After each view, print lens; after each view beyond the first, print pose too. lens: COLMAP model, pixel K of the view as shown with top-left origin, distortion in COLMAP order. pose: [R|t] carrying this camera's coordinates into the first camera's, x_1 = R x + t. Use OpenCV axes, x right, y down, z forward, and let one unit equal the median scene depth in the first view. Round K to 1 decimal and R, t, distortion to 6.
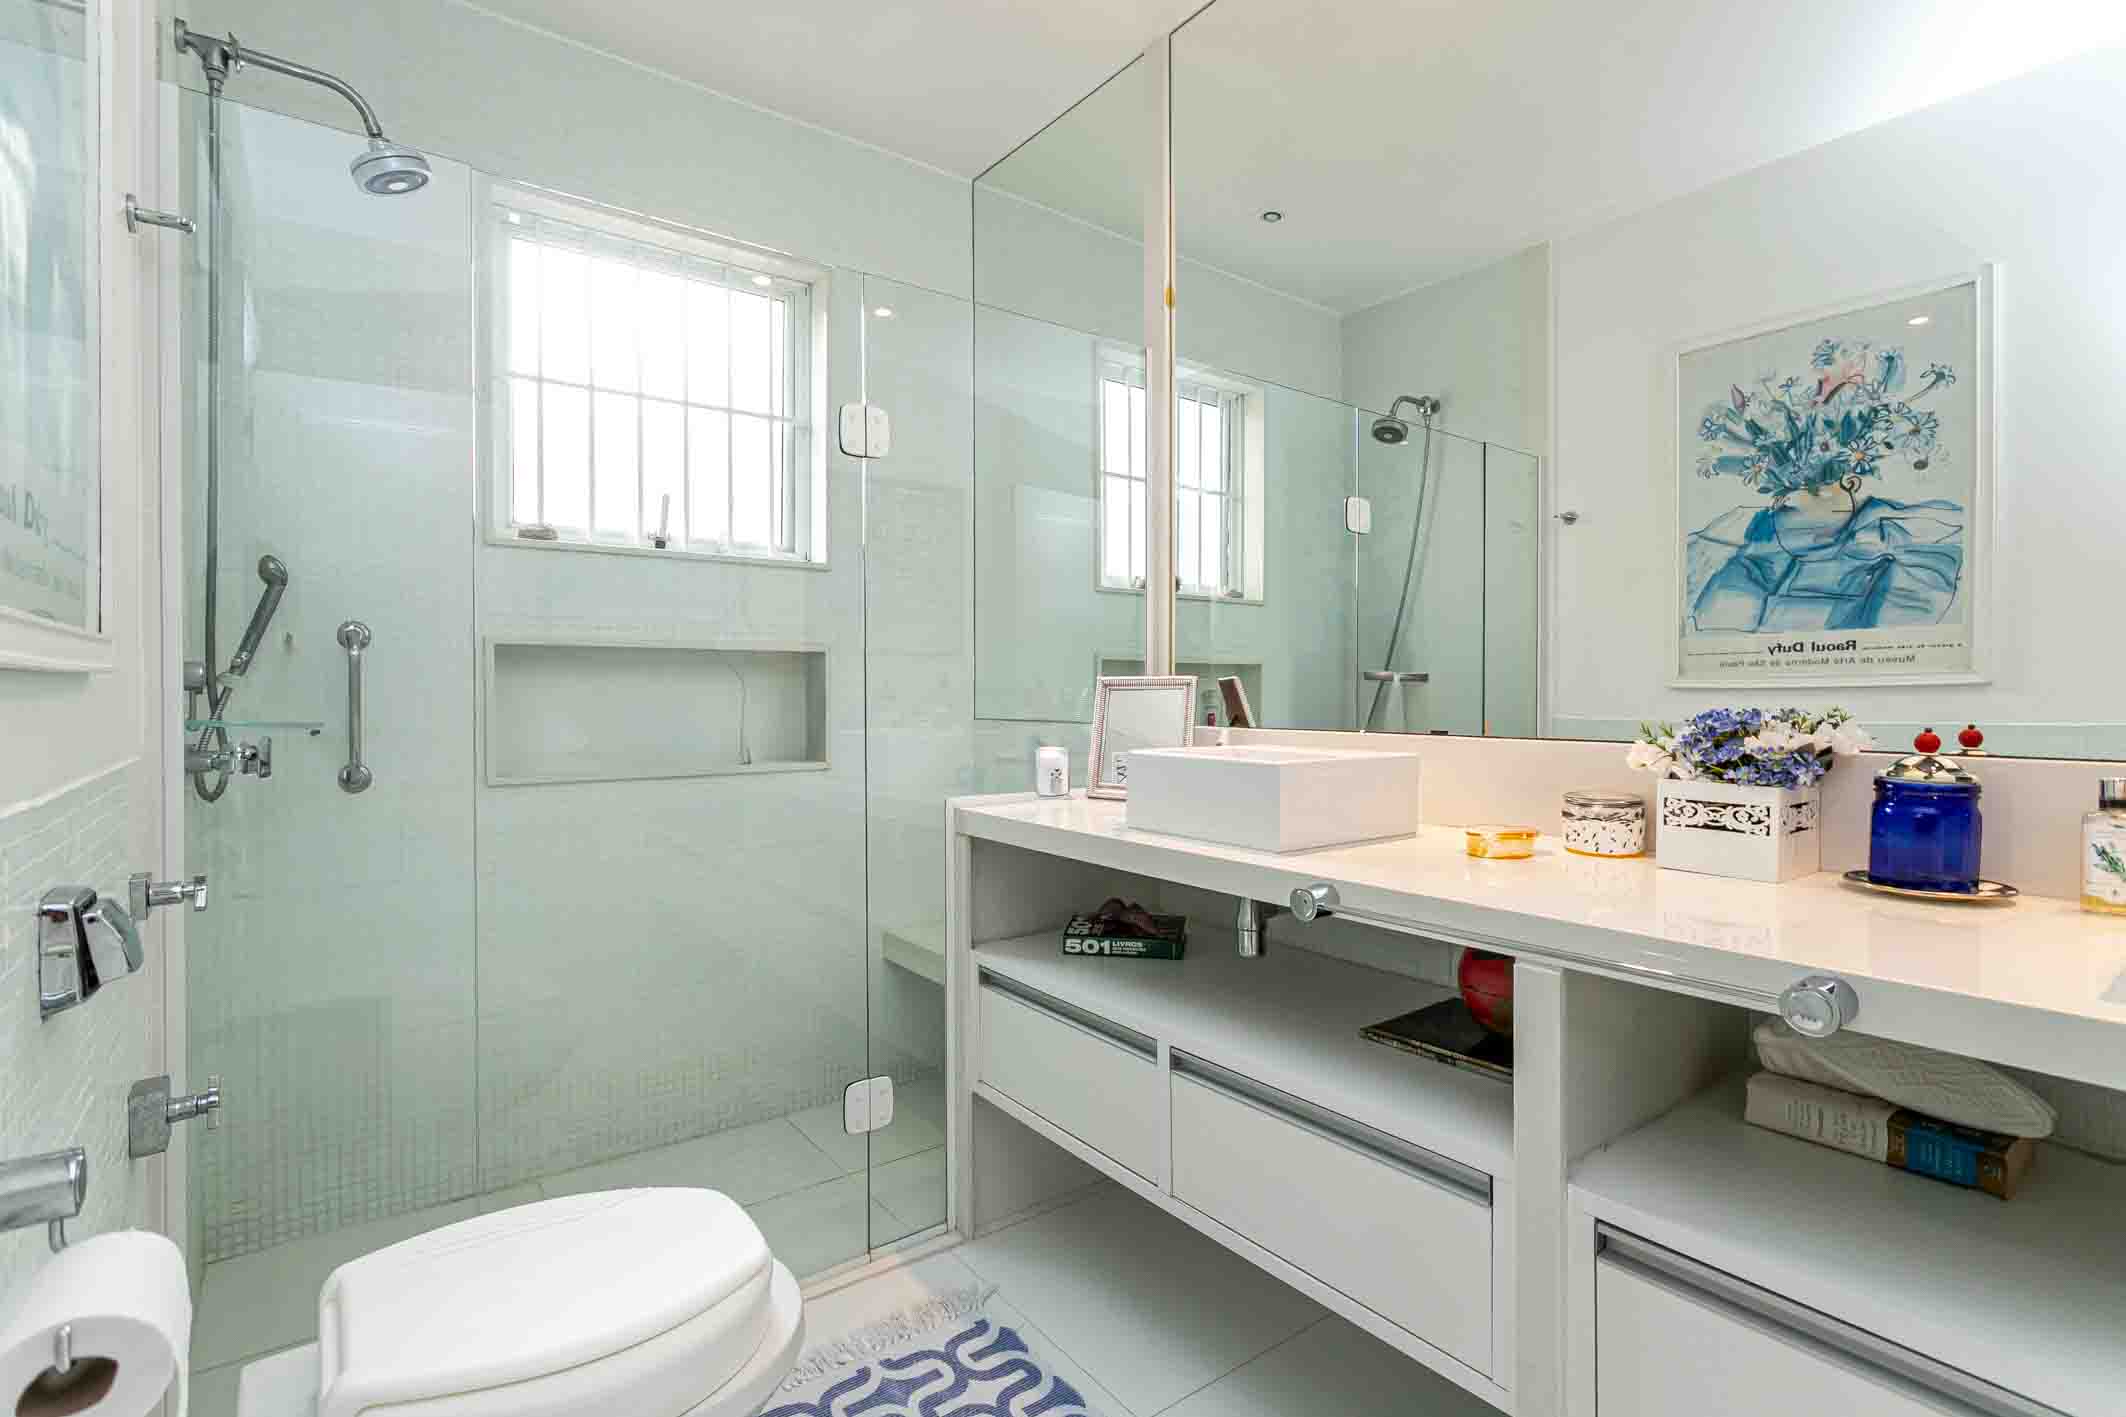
lens RADIAL K [[1012.2, 0, 1059.3], [0, 1012.2, 701.6], [0, 0, 1]] dist [0.001958, 0.000392]
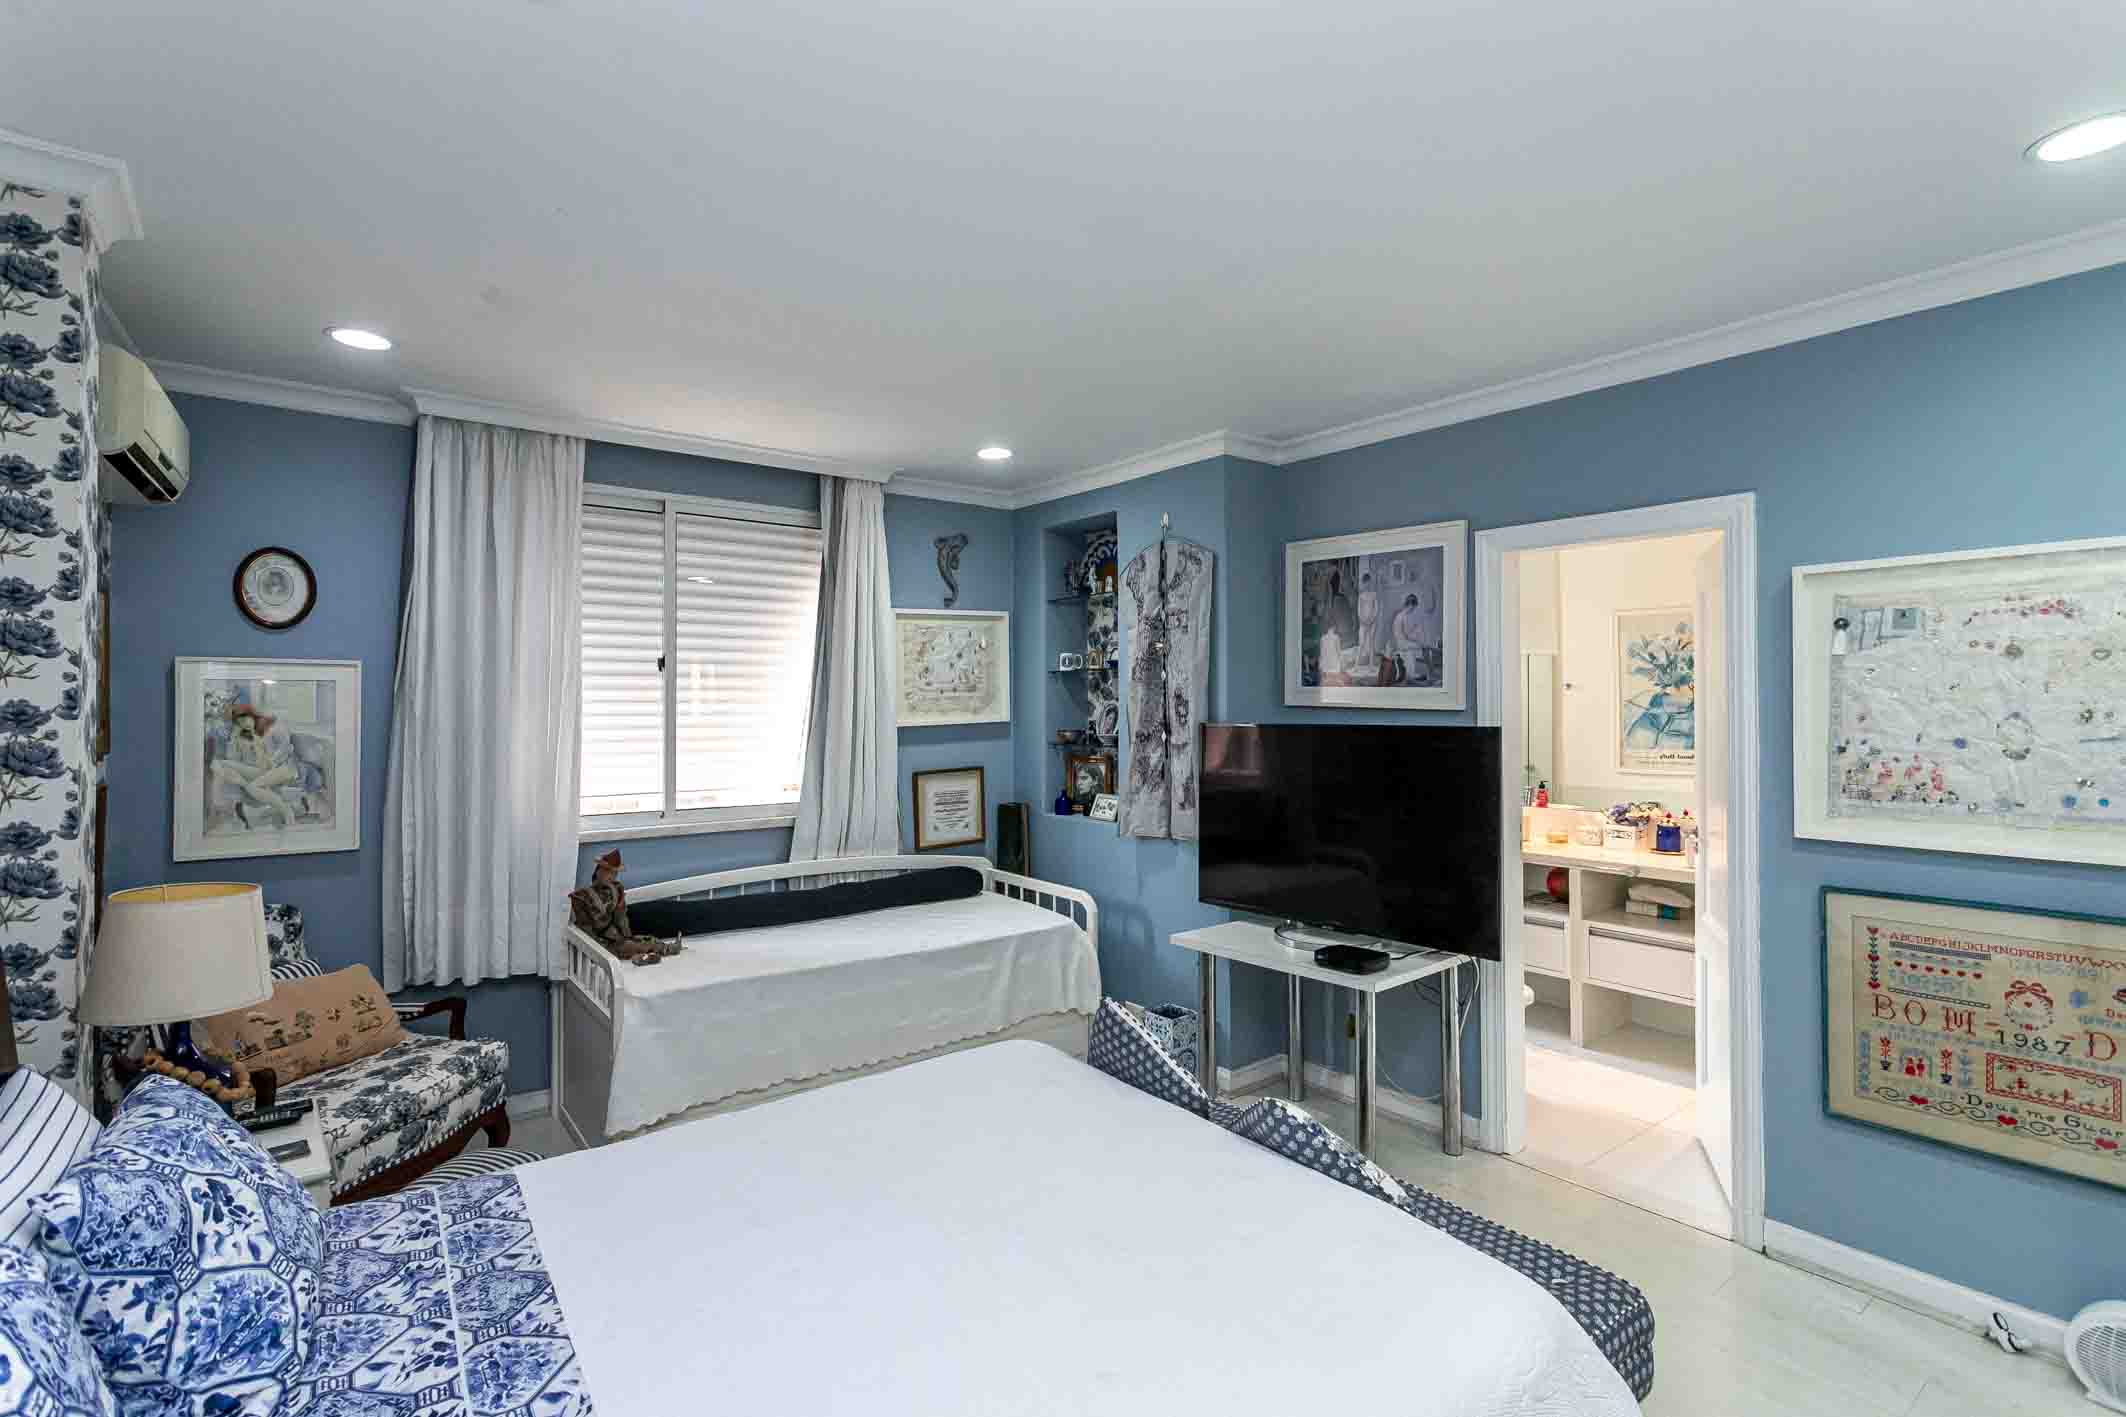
lens RADIAL K [[1012.2, 0, 1060.9], [0, 1012.2, 709.2], [0, 0, 1]] dist [0.001958, 0.000392]
pose [[0.999689, 0.000134, 0.024953, -0.679621], [0.000125, 0.999946, -0.010354, -0.139770], [-0.024953, 0.010354, 0.999635, -1.215205]]
